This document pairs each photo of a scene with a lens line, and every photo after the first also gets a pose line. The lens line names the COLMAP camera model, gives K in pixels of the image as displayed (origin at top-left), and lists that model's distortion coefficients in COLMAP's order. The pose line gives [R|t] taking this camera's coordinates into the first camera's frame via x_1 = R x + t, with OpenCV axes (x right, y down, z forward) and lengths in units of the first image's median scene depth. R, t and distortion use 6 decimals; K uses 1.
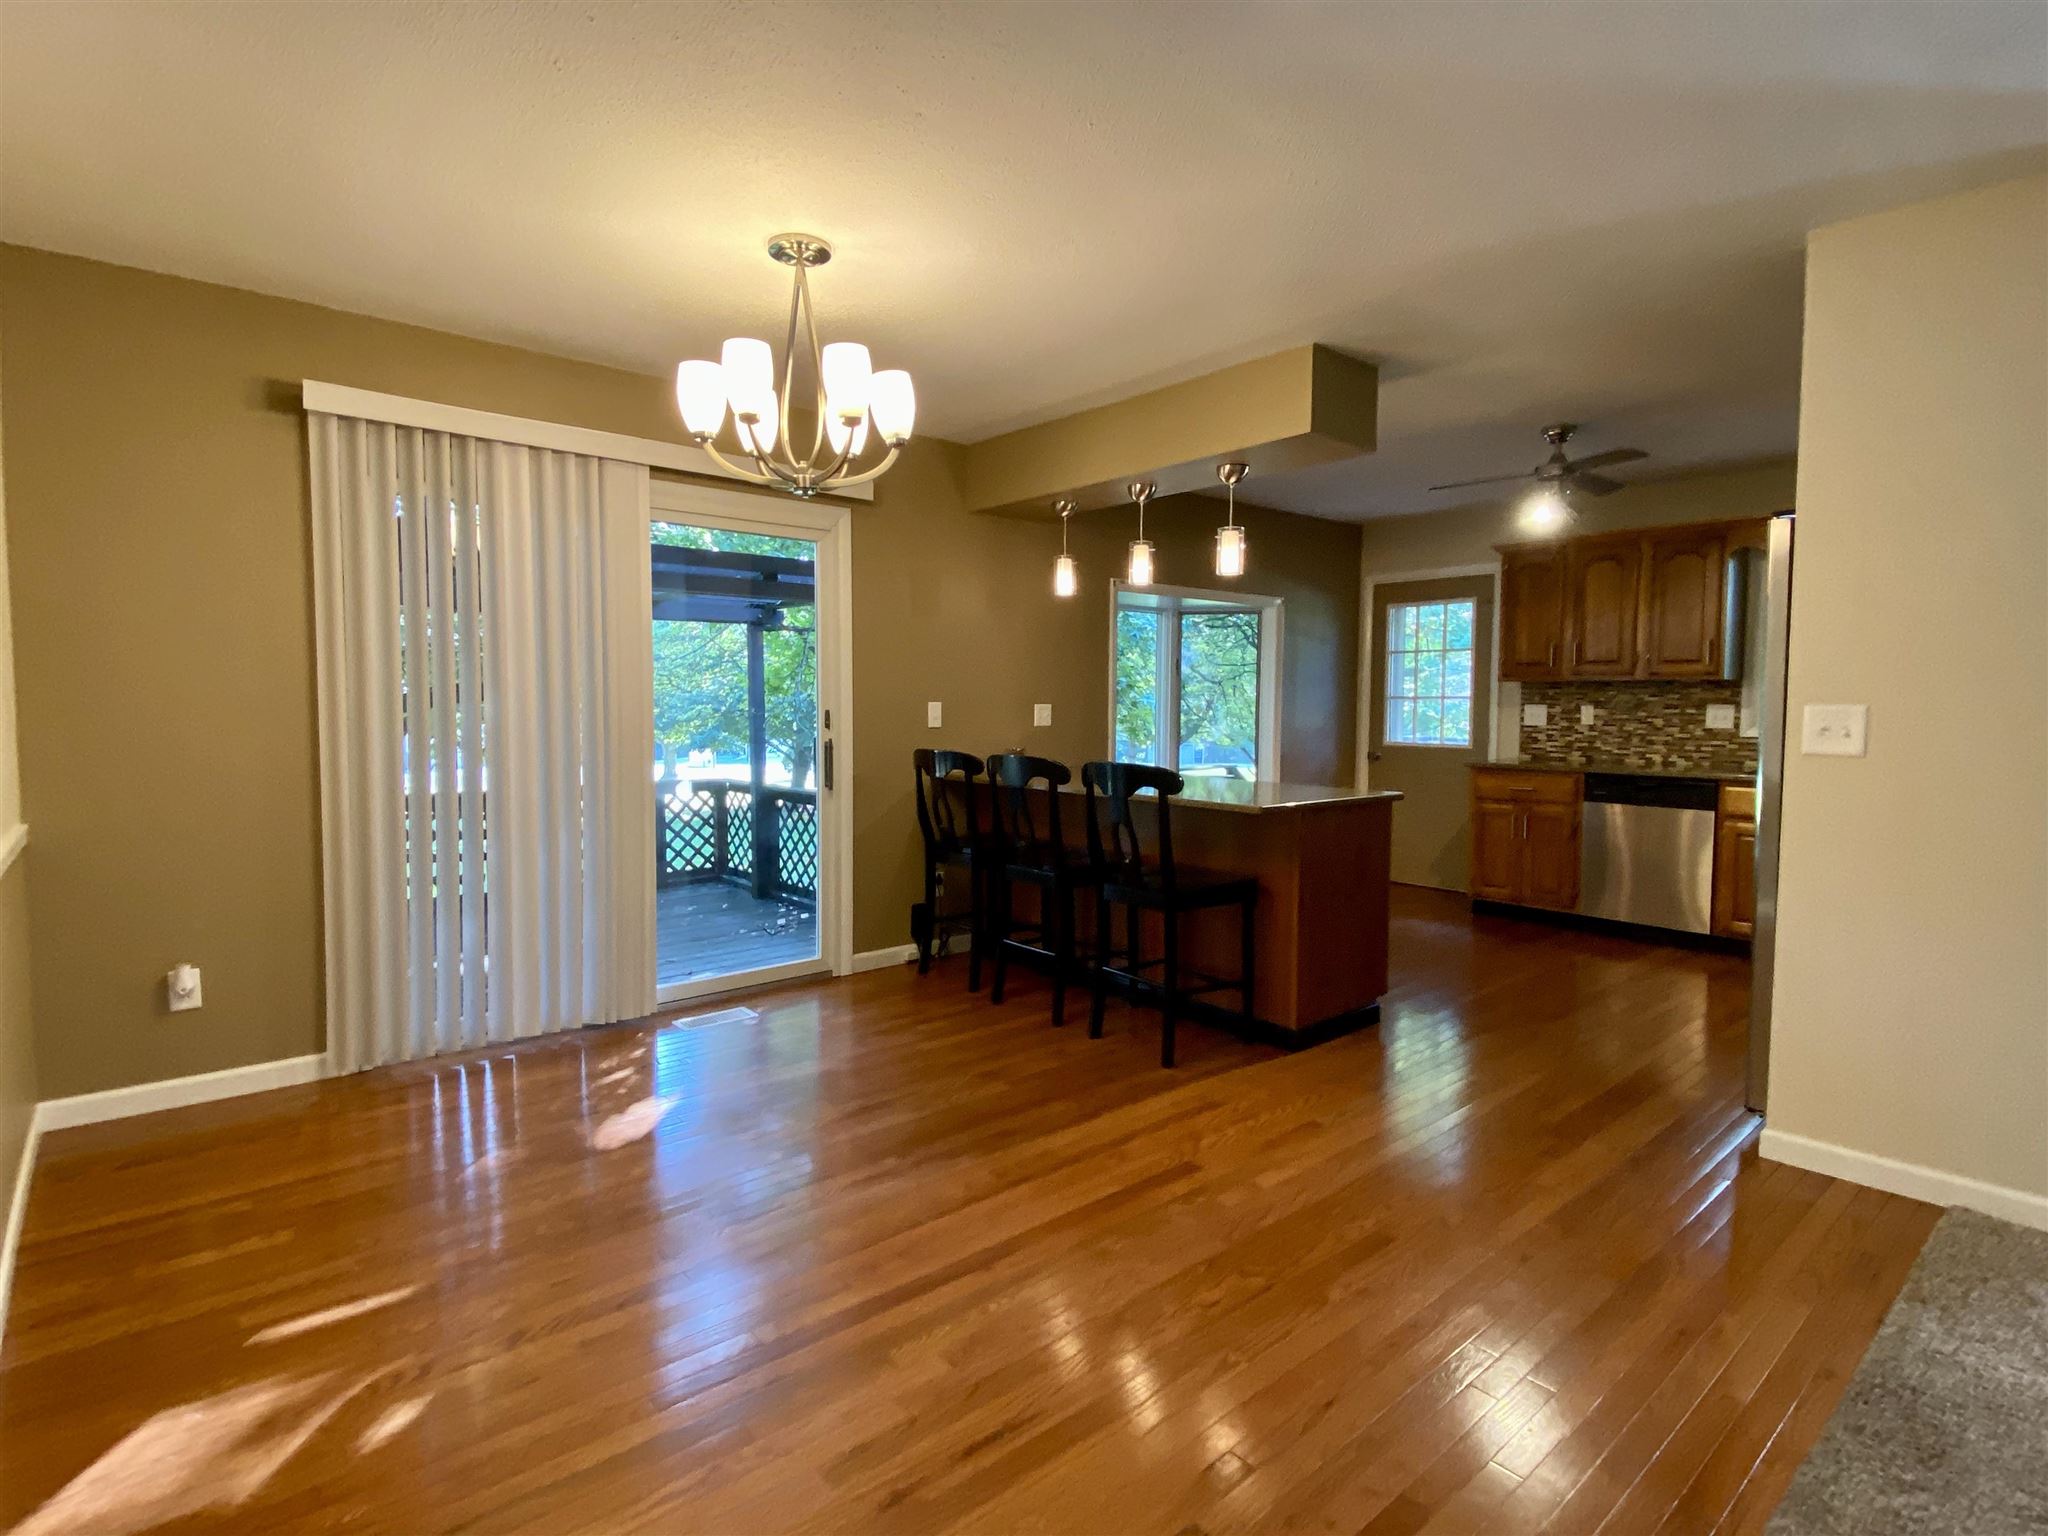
lens RADIAL K [[1017.8, 0, 1000.8], [0, 1017.8, 758.4], [0, 0, 1]] dist [0.045667, -0.037852]
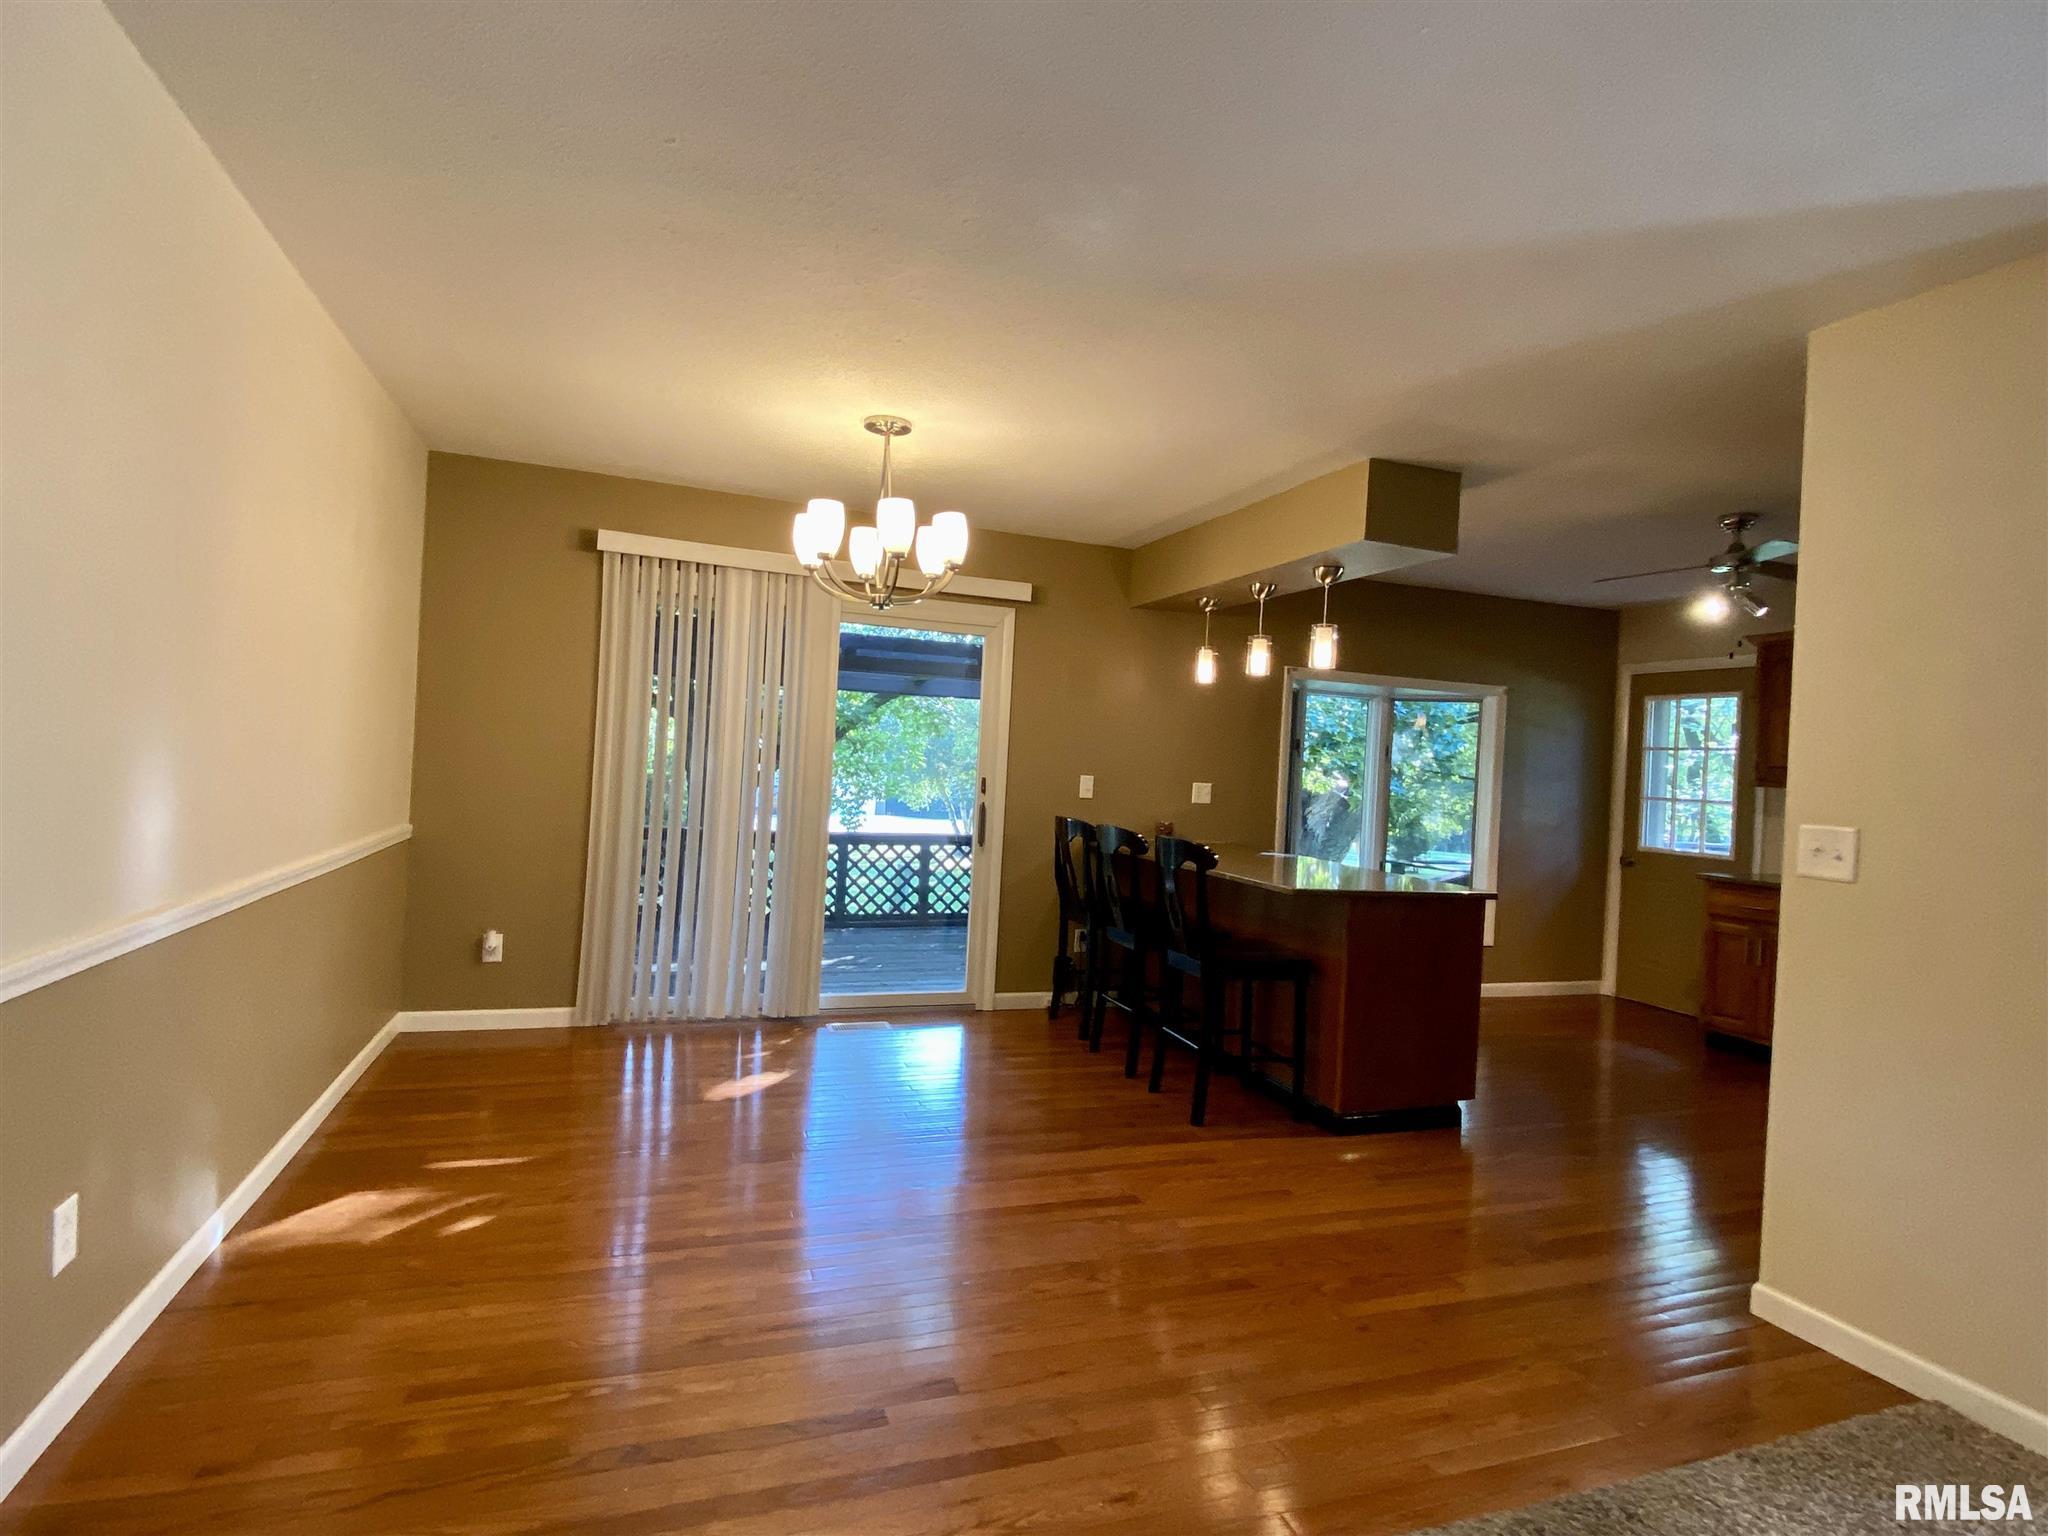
lens RADIAL K [[1017.8, 0, 1000.8], [0, 1017.8, 758.4], [0, 0, 1]] dist [0.045667, -0.037852]
pose [[0.934681, 0.044669, -0.352671, 0.244292], [-0.068311, 0.996154, -0.054871, -0.006750], [0.348864, 0.075378, 0.934137, -0.077474]]
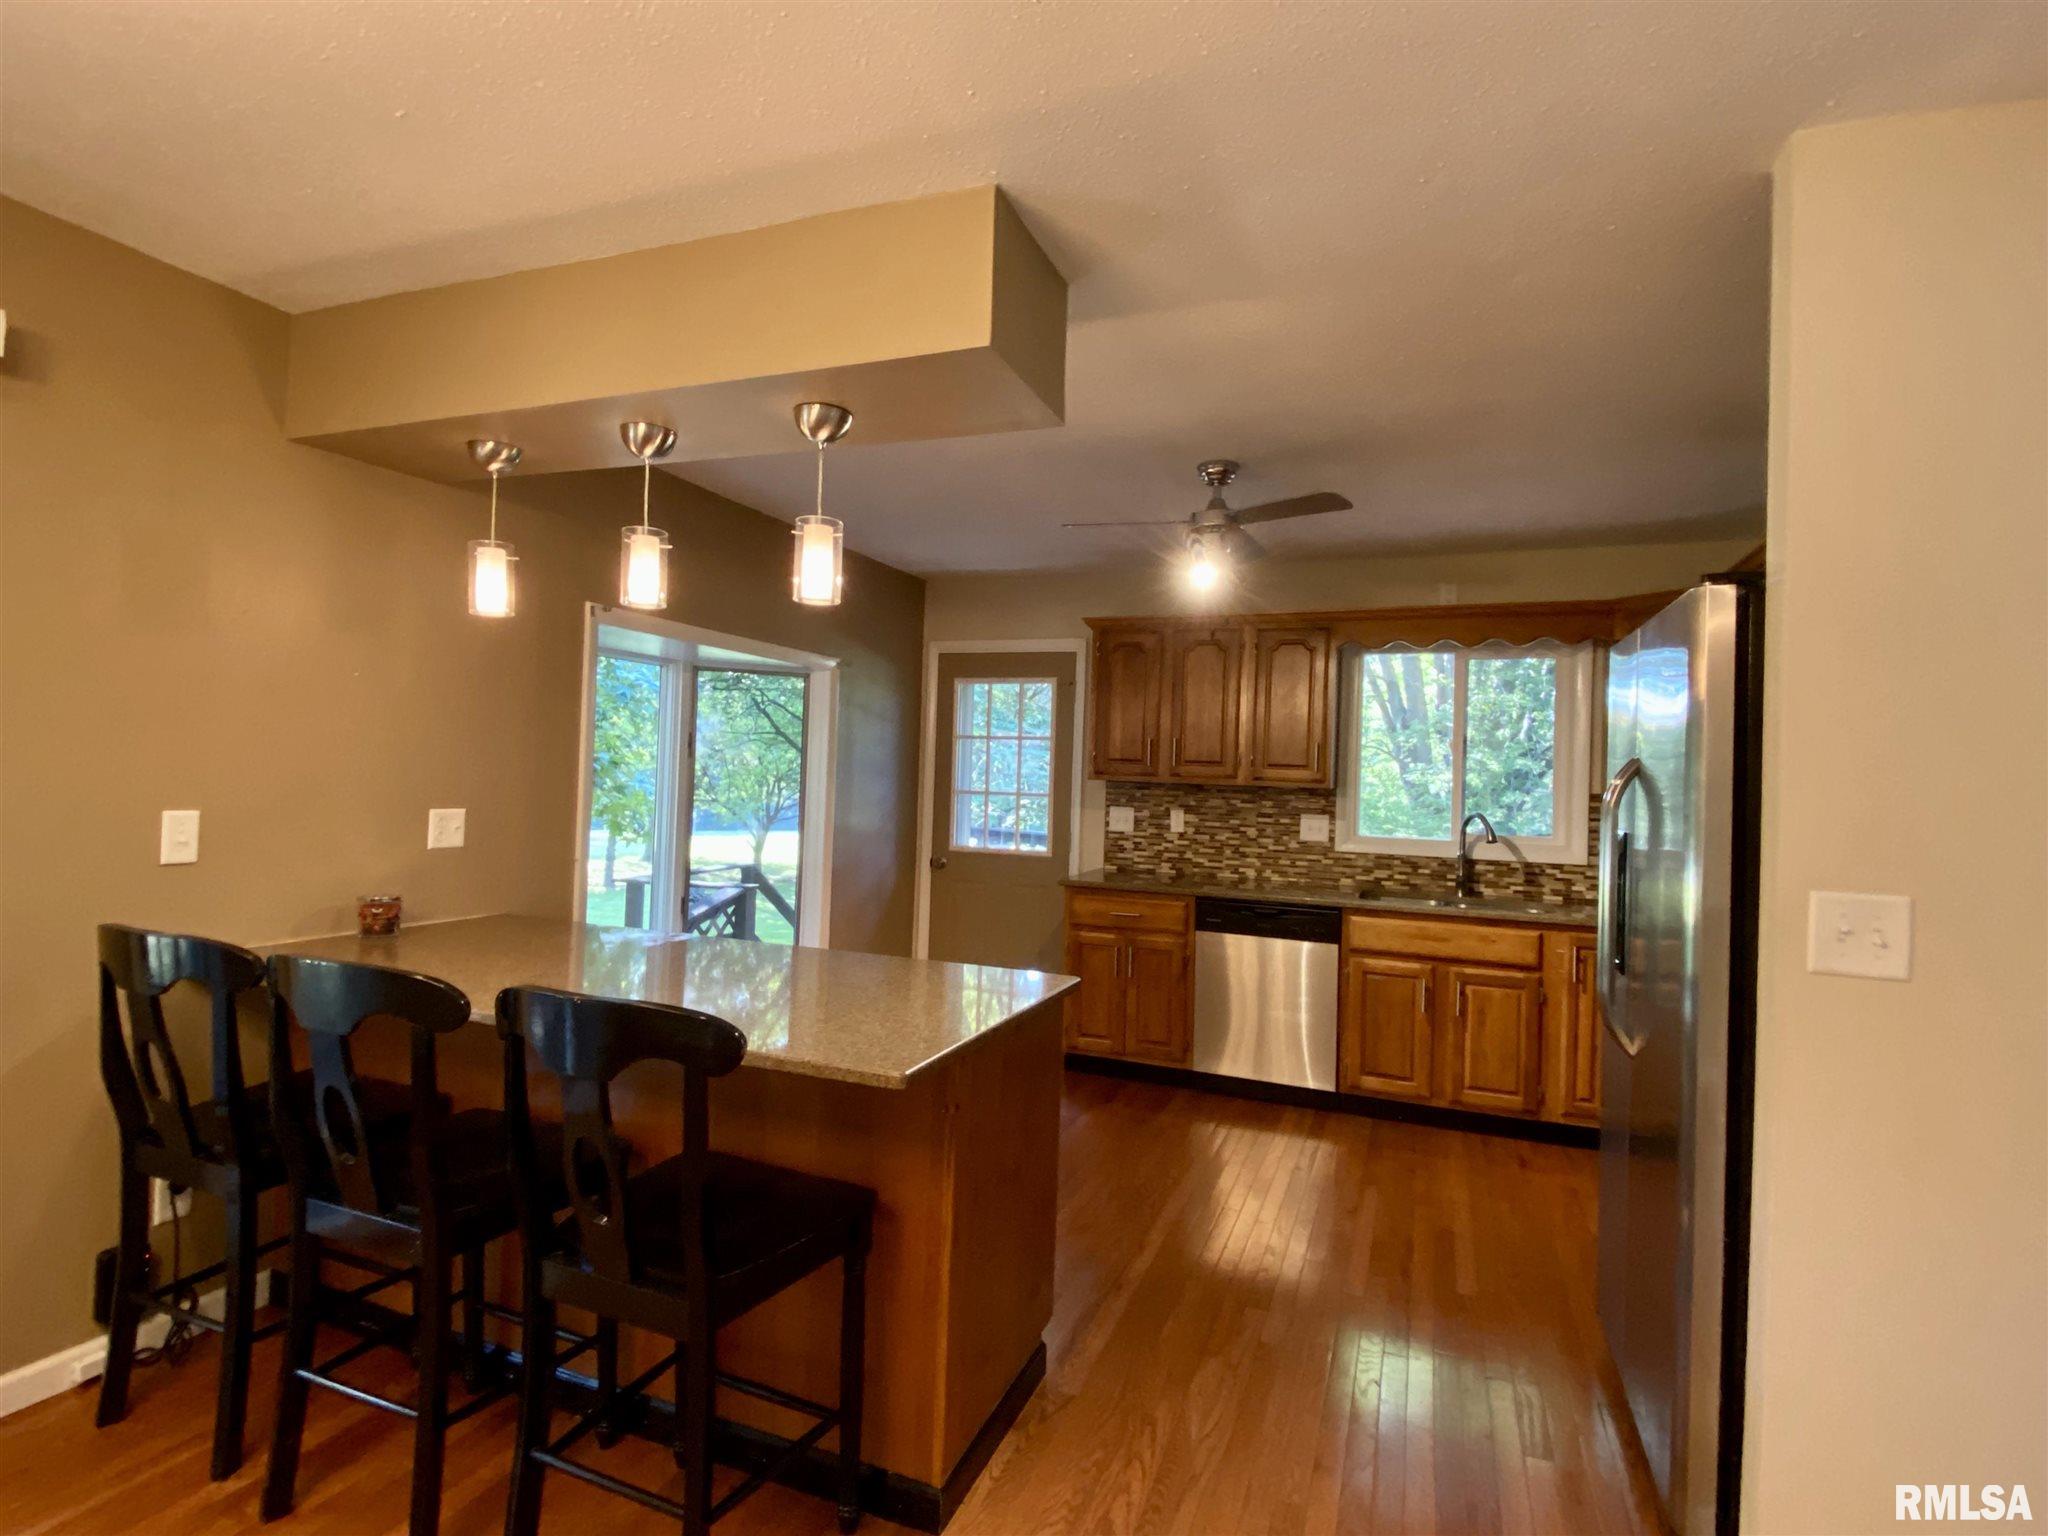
lens RADIAL K [[1022.6, 0, 1024.1], [0, 1022.6, 759.8], [0, 0, 1]] dist [0.045954, -0.038893]
pose [[0.873685, 0.031955, 0.485442, 0.046470], [-0.002252, 0.998095, -0.061648, -0.050884], [-0.486487, 0.052768, 0.872093, 0.389702]]
